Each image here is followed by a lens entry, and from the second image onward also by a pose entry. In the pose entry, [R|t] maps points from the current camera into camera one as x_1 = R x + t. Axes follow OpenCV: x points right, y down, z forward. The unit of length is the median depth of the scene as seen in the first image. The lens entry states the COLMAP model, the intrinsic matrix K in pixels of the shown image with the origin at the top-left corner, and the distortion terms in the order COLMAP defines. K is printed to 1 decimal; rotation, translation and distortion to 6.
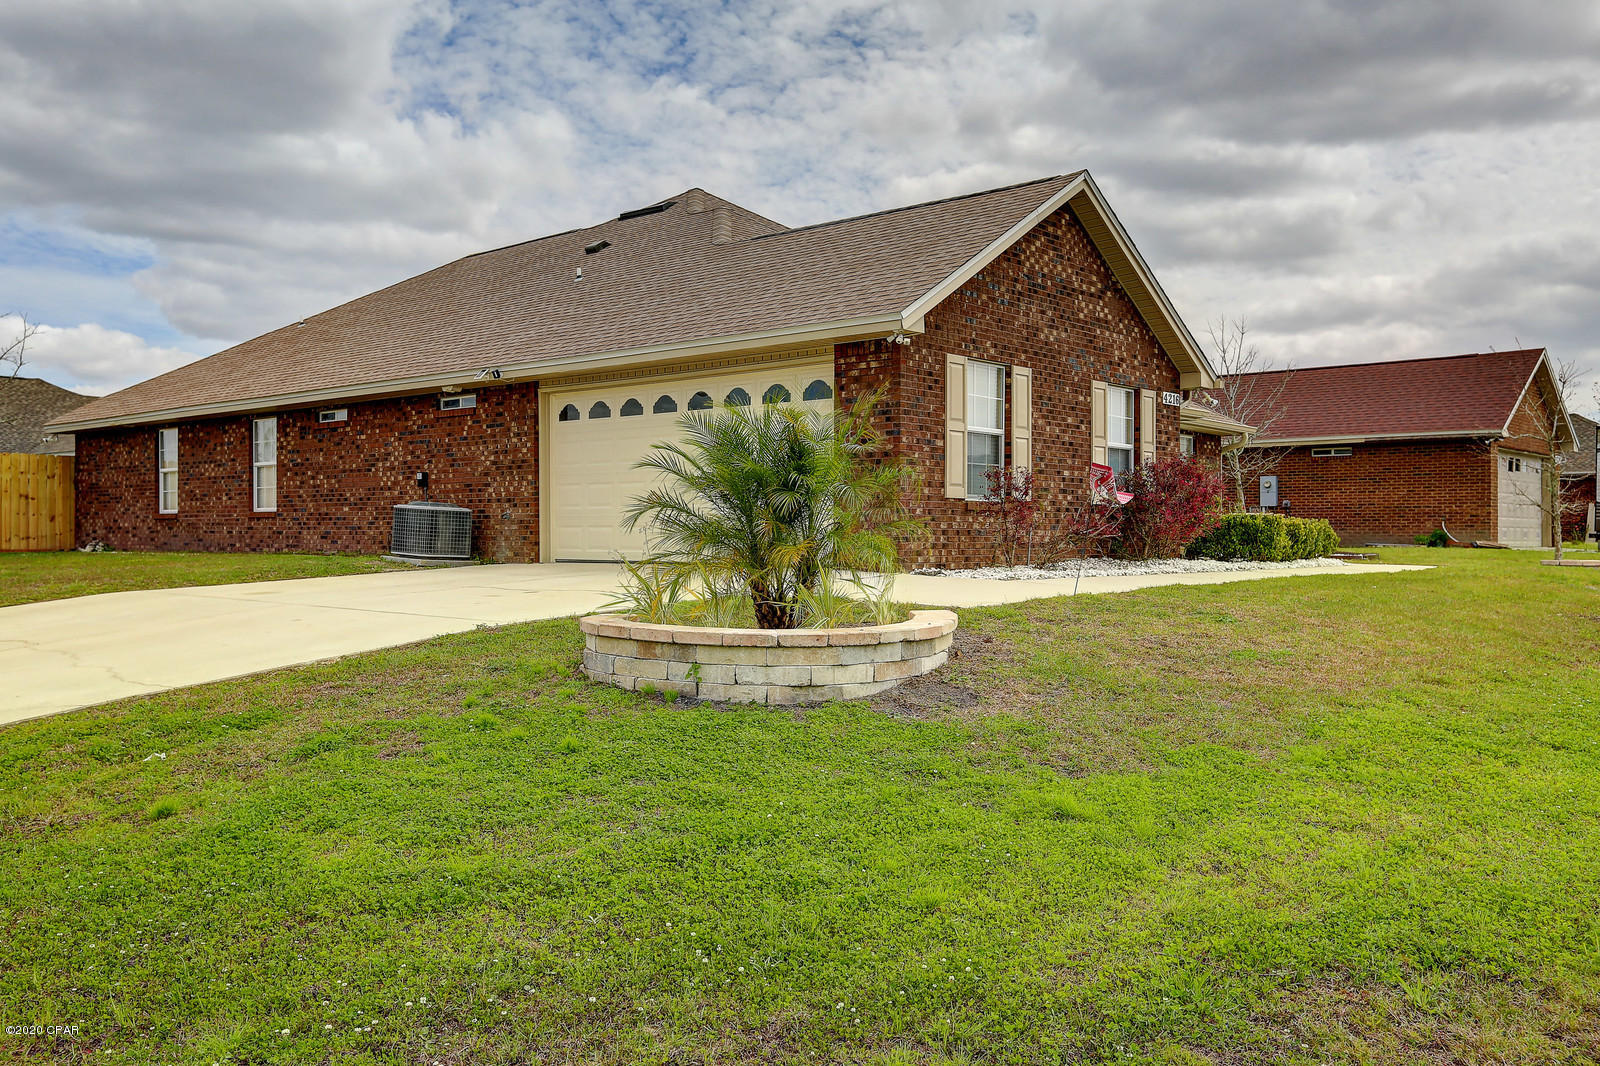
lens RADIAL K [[1262.0, 0, 798.2], [0, 1262.0, 539.9], [0, 0, 1]] dist [0.006353, -0.000178]
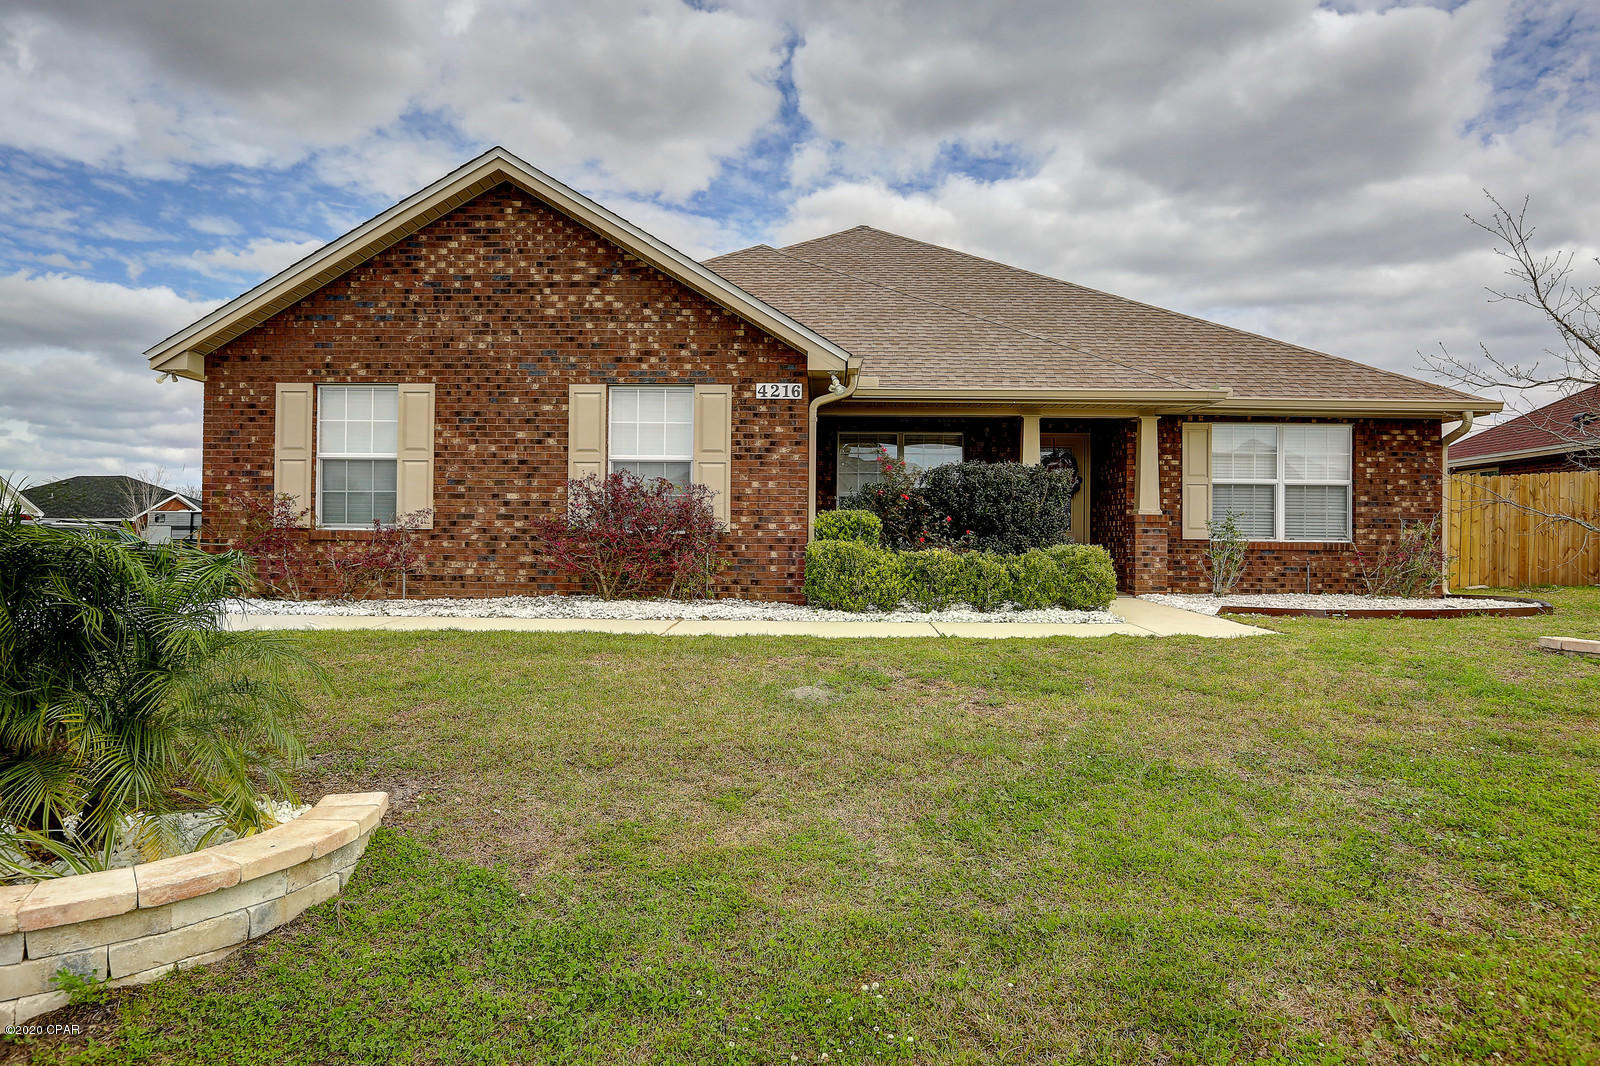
lens RADIAL K [[1107.2, 0, 798.2], [0, 1107.2, 532.3], [0, 0, 1]] dist [-0.025663, 0.002409]
pose [[0.659405, 0.000658, -0.751788, 0.903104], [-0.011493, 0.999892, -0.009205, -0.022619], [0.751700, 0.014710, 0.659341, 0.635541]]
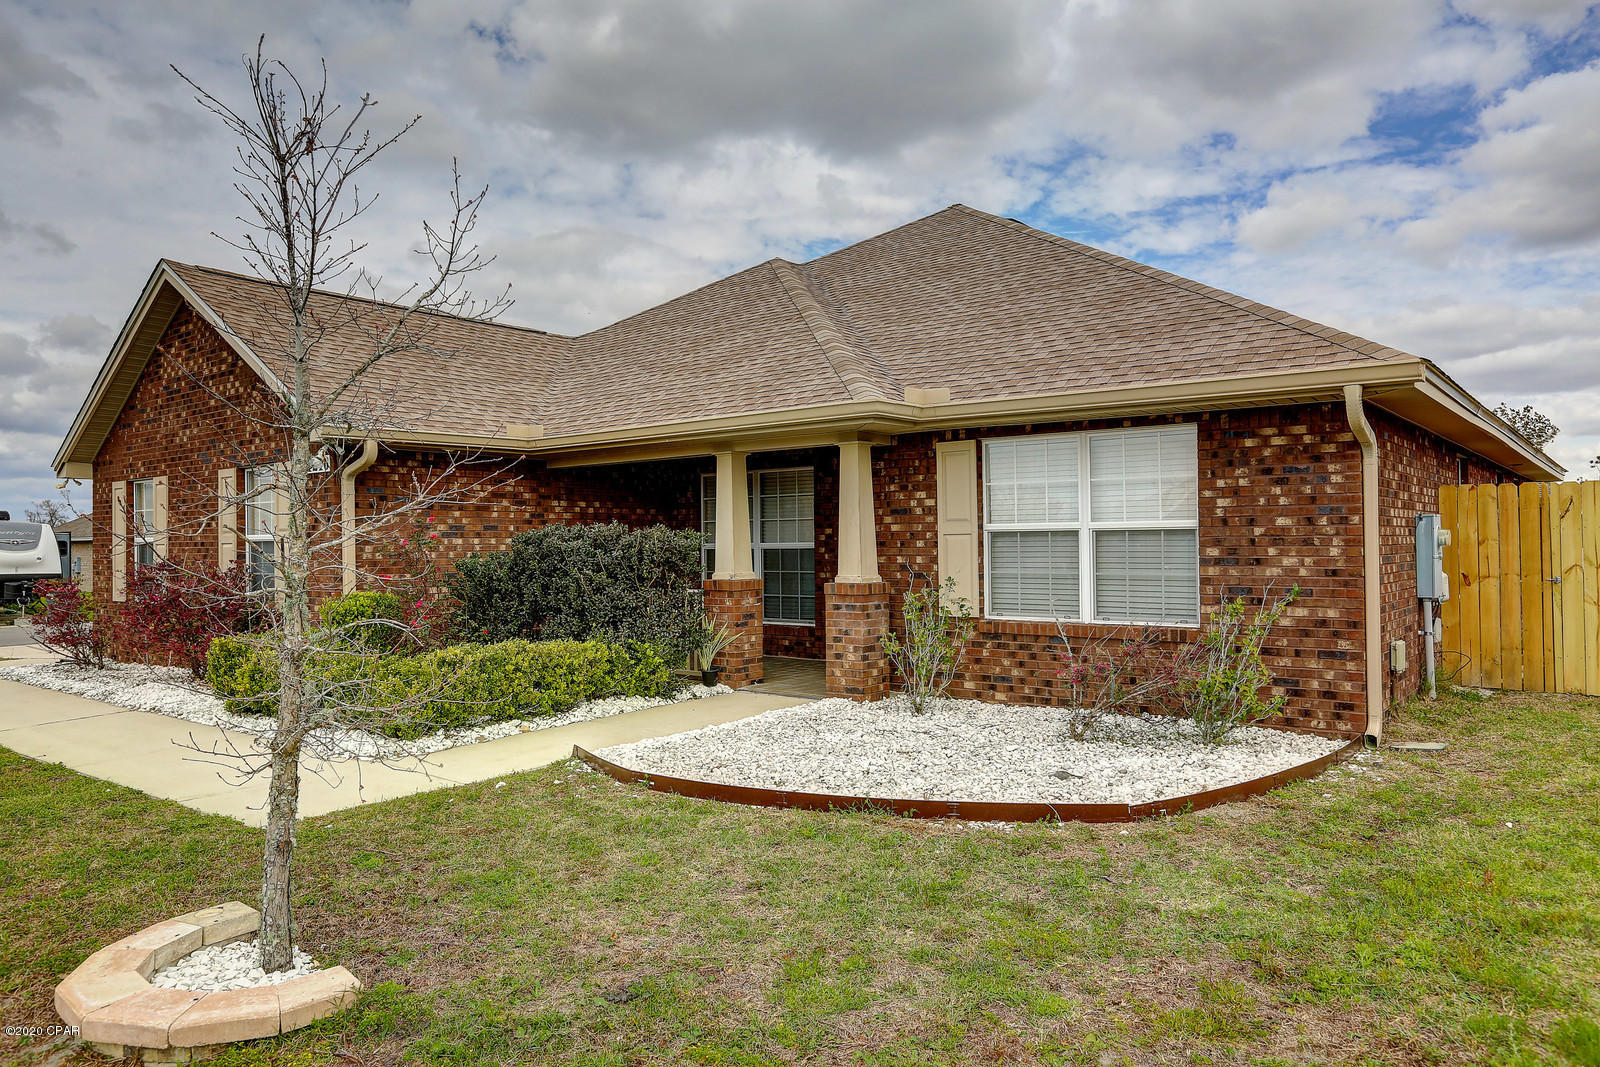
lens RADIAL K [[1107.2, 0, 799.6], [0, 1107.2, 525.0], [0, 0, 1]] dist [-0.025663, 0.002409]
pose [[0.049383, -0.009987, -0.998730, 1.042677], [0.012567, 0.999877, -0.009377, -0.076203], [0.998701, -0.012088, 0.049502, 1.388424]]
